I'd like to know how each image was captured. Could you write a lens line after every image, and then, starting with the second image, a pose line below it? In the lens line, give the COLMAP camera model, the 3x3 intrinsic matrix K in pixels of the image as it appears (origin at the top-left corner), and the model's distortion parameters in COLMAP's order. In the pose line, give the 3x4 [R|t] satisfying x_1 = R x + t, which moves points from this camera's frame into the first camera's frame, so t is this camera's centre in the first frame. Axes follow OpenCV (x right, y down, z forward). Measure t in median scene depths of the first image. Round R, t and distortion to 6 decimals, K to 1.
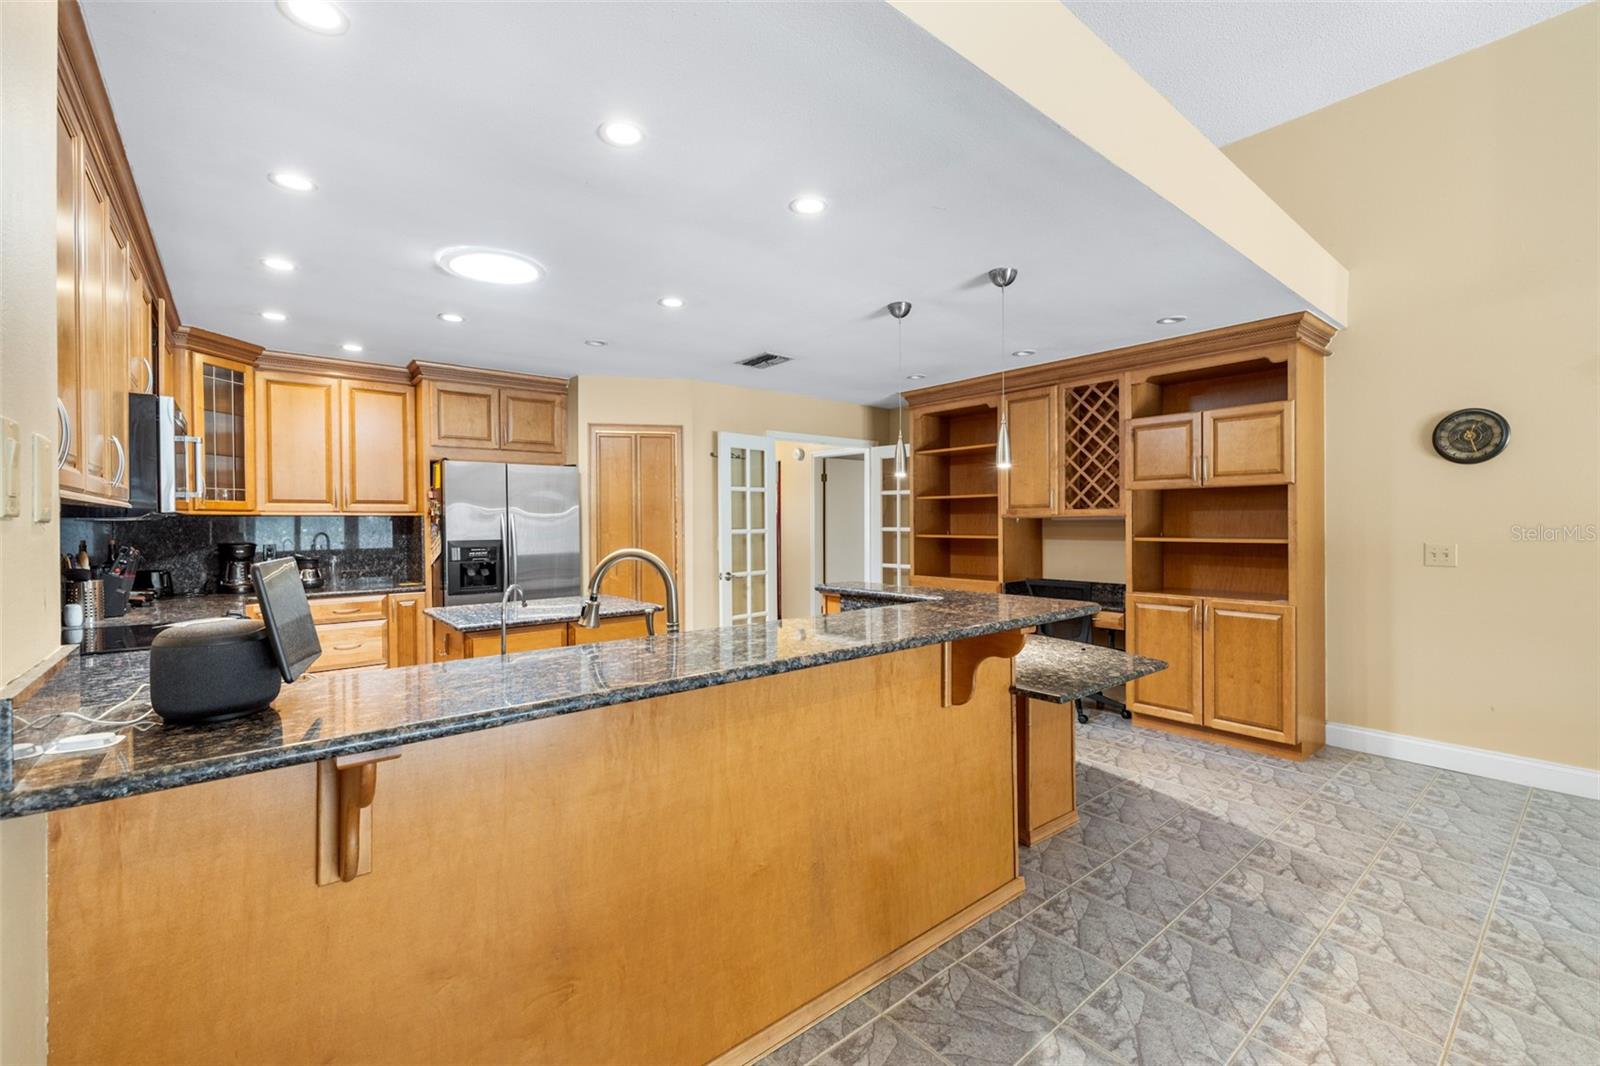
lens RADIAL K [[675.3, 0, 794.3], [0, 675.3, 527.7], [0, 0, 1]] dist [0.000949, -0.000009]
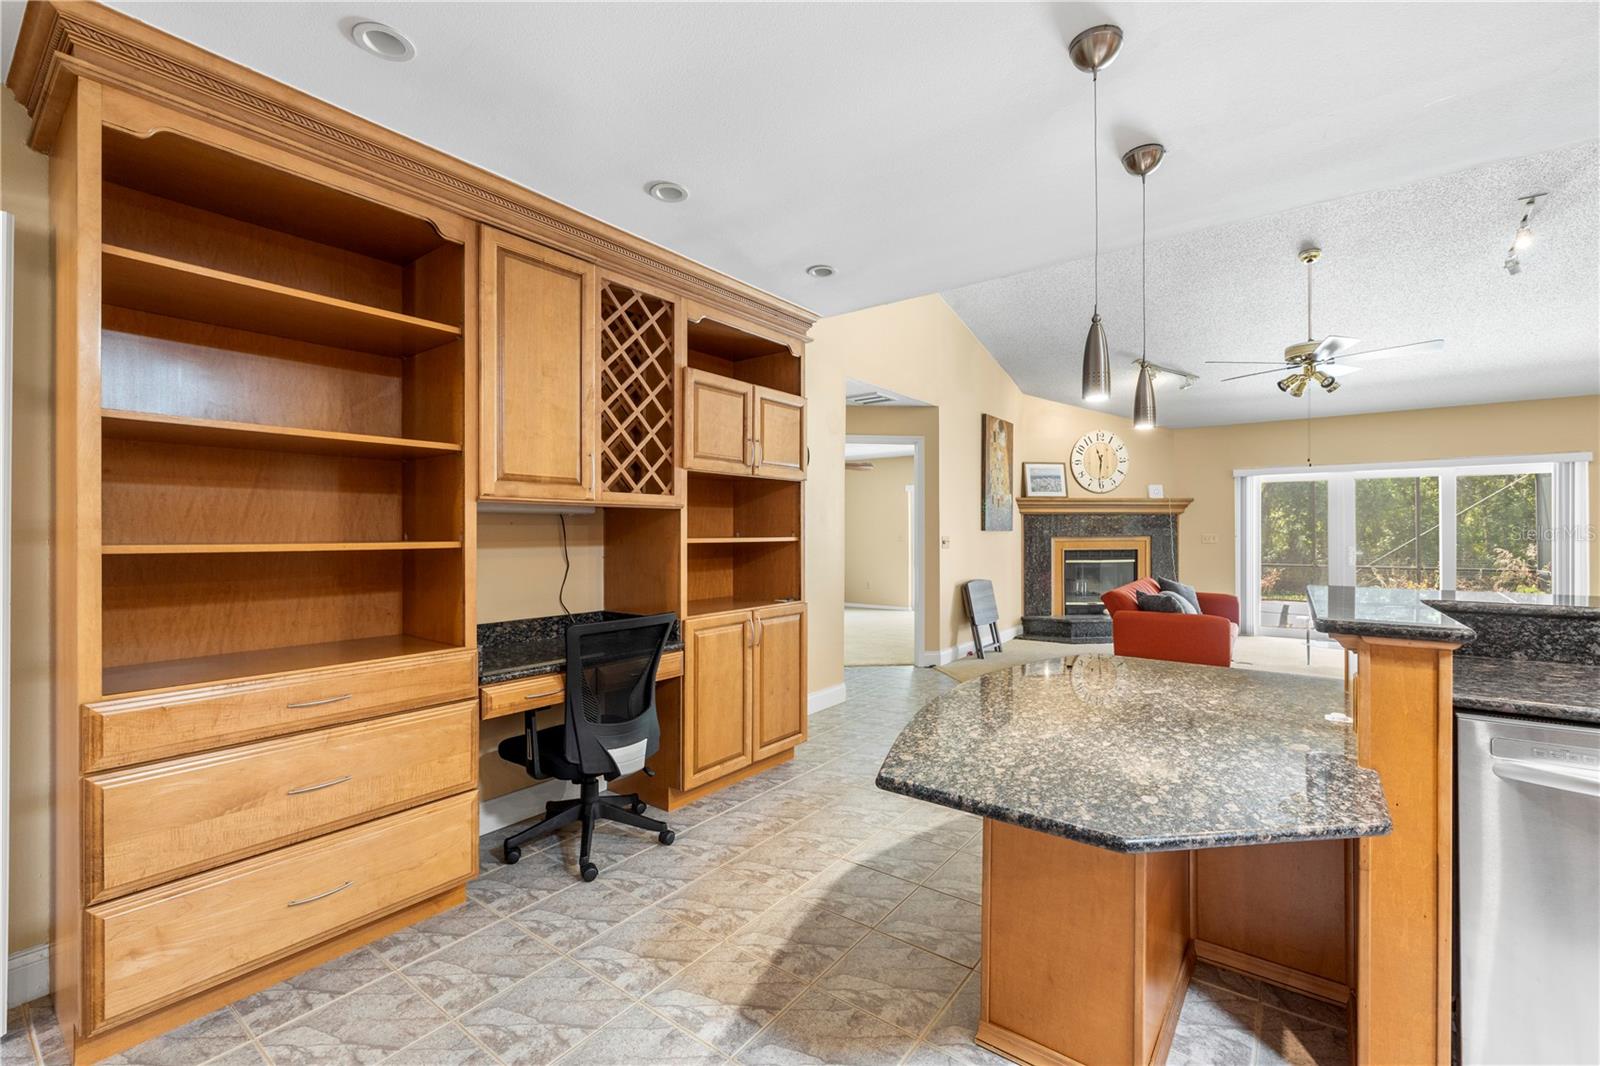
lens RADIAL K [[679.0, 0, 796.5], [0, 679.0, 531.1], [0, 0, 1]] dist [0.001032, -0.000087]
pose [[-0.237533, 0.007405, 0.971351, -0.194312], [0.011397, 0.999923, -0.004836, 0.011079], [-0.971313, 0.009922, -0.237600, 1.006323]]
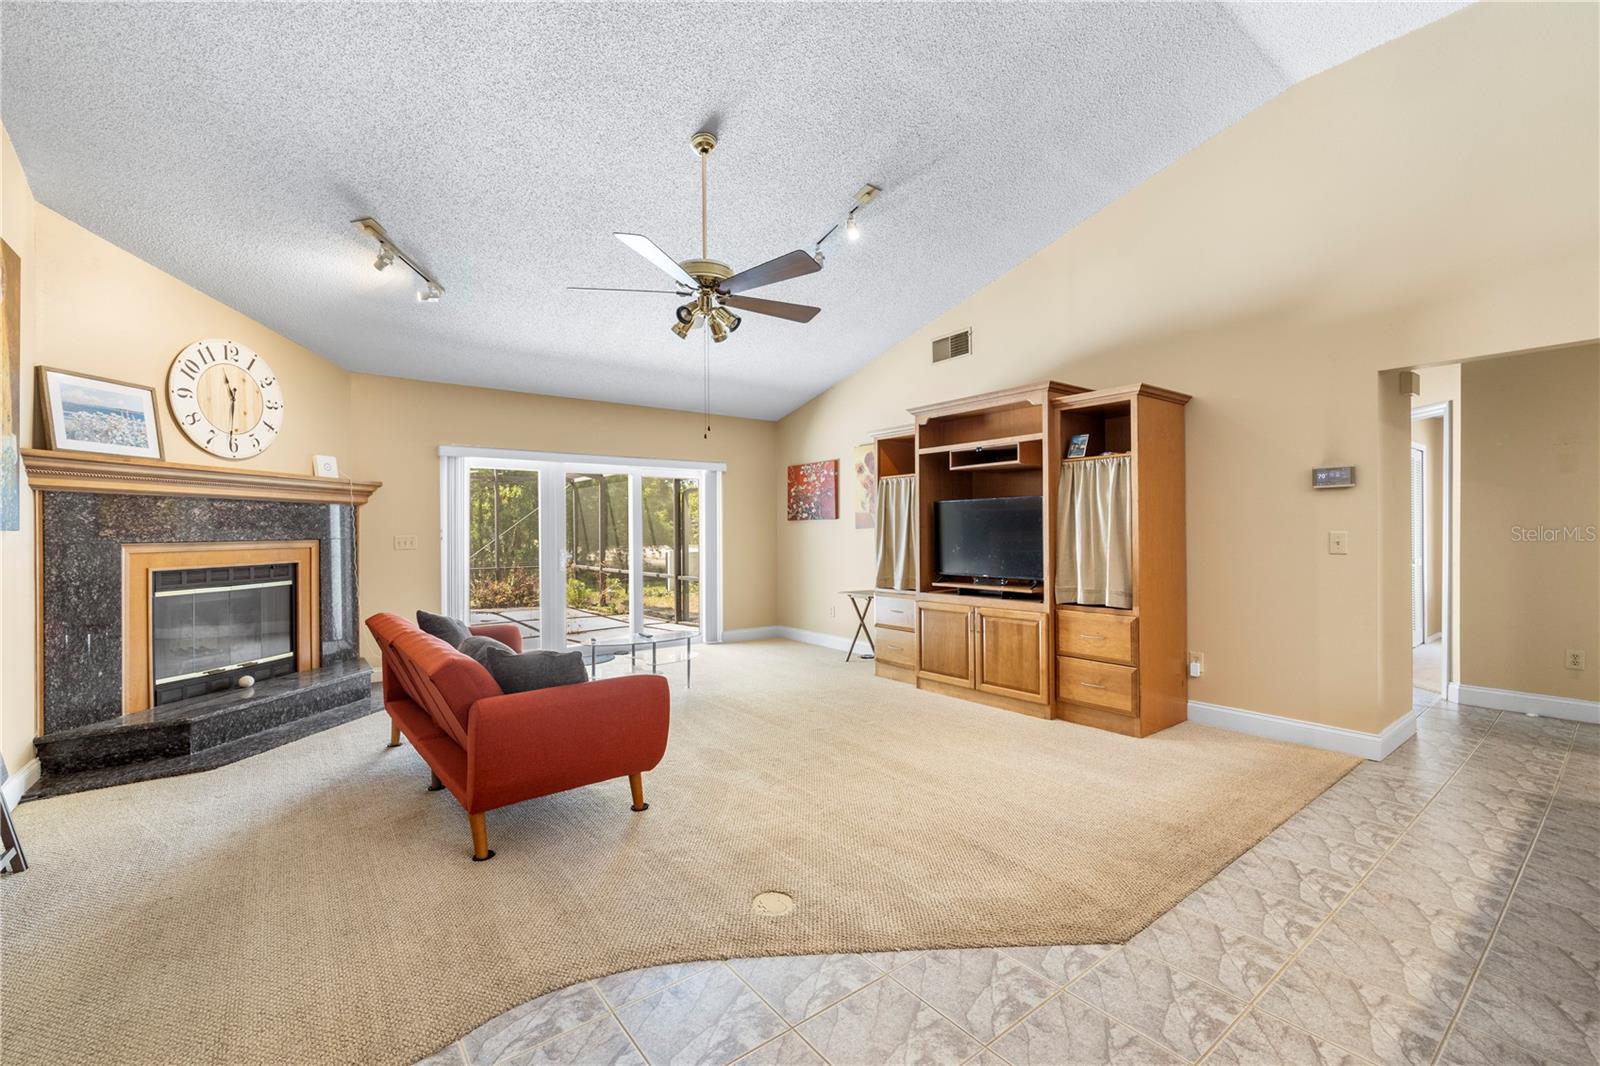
lens RADIAL K [[674.4, 0, 797.1], [0, 674.4, 532.0], [0, 0, 1]] dist [0.001252, 0.000374]
pose [[-0.999386, 0.011904, 0.032954, 0.543839], [0.012184, 0.999891, 0.008334, 0.013966], [-0.032851, 0.008730, -0.999422, 0.714748]]
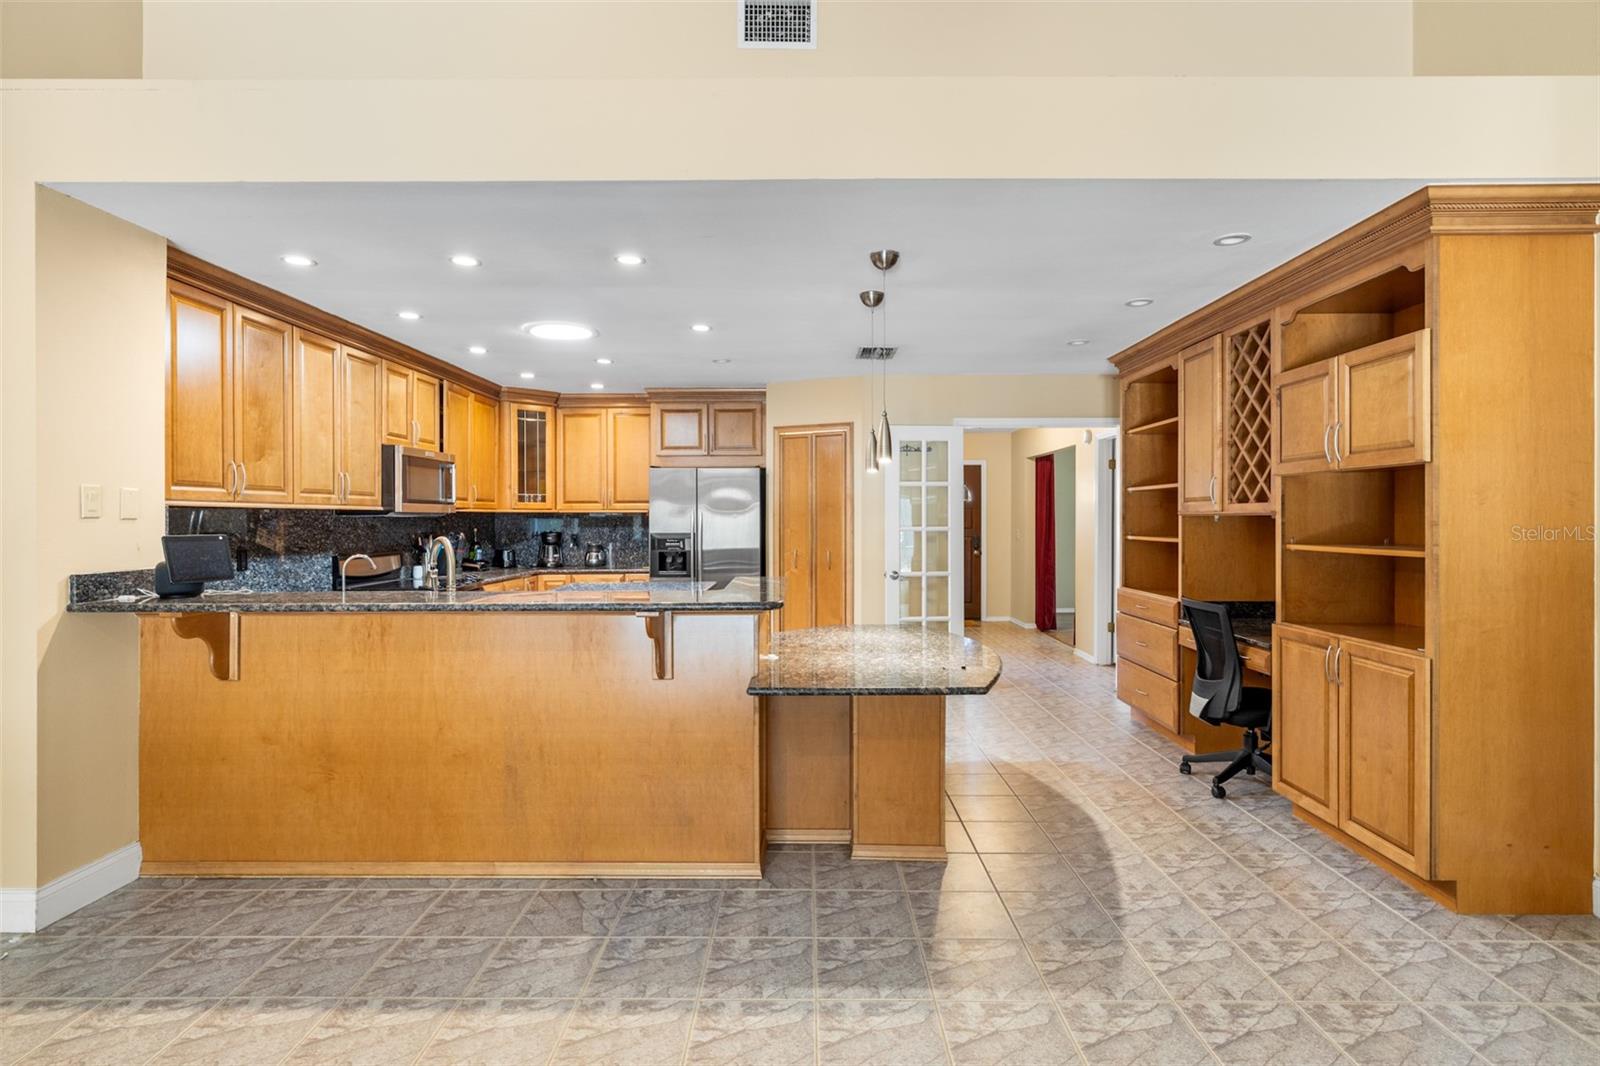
lens RADIAL K [[797.2, 0, 797.4], [0, 797.2, 524.3], [0, 0, 1]] dist [-0.003884, 0.000367]
pose [[0.767485, 0.009089, -0.641002, 0.612175], [-0.008367, 0.999956, 0.004161, -0.004787], [0.641012, 0.002169, 0.767528, 0.048146]]
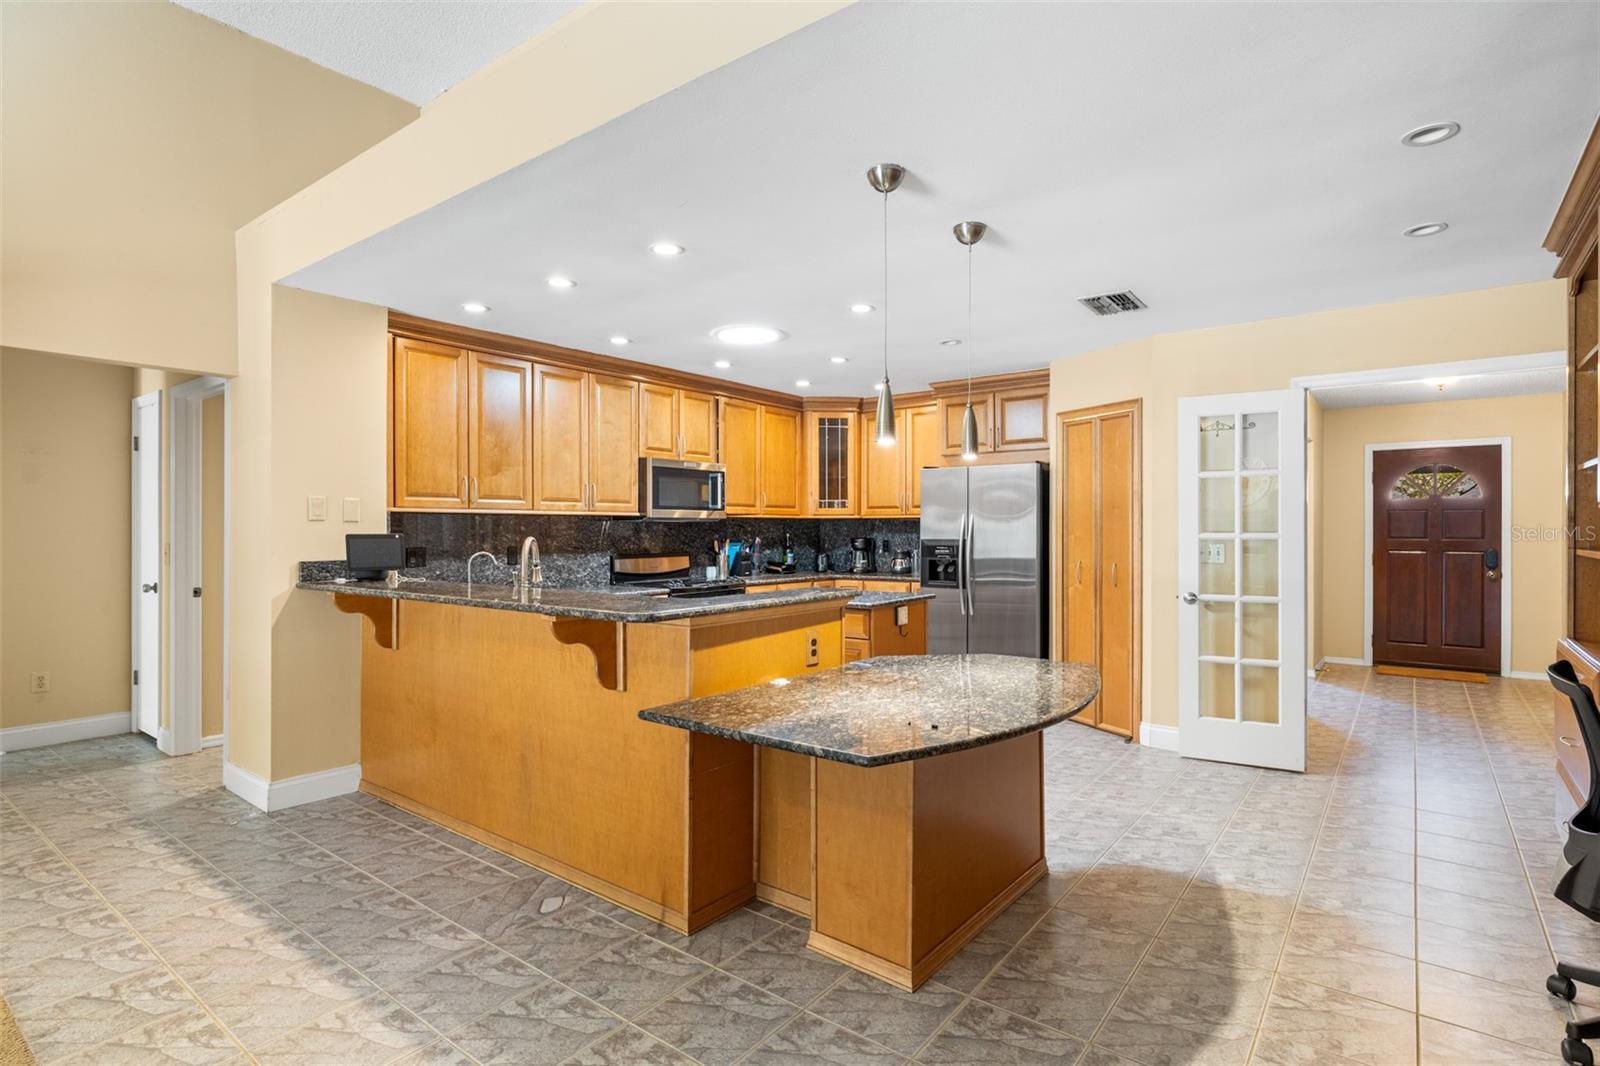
lens RADIAL K [[795.3, 0, 797.7], [0, 795.3, 532.4], [0, 0, 1]] dist [-0.006263, 0.002186]
pose [[0.226053, 0.009970, -0.974064, 0.733463], [-0.008298, 0.999931, 0.008309, -0.001330], [0.974080, 0.006205, 0.226120, 0.474170]]
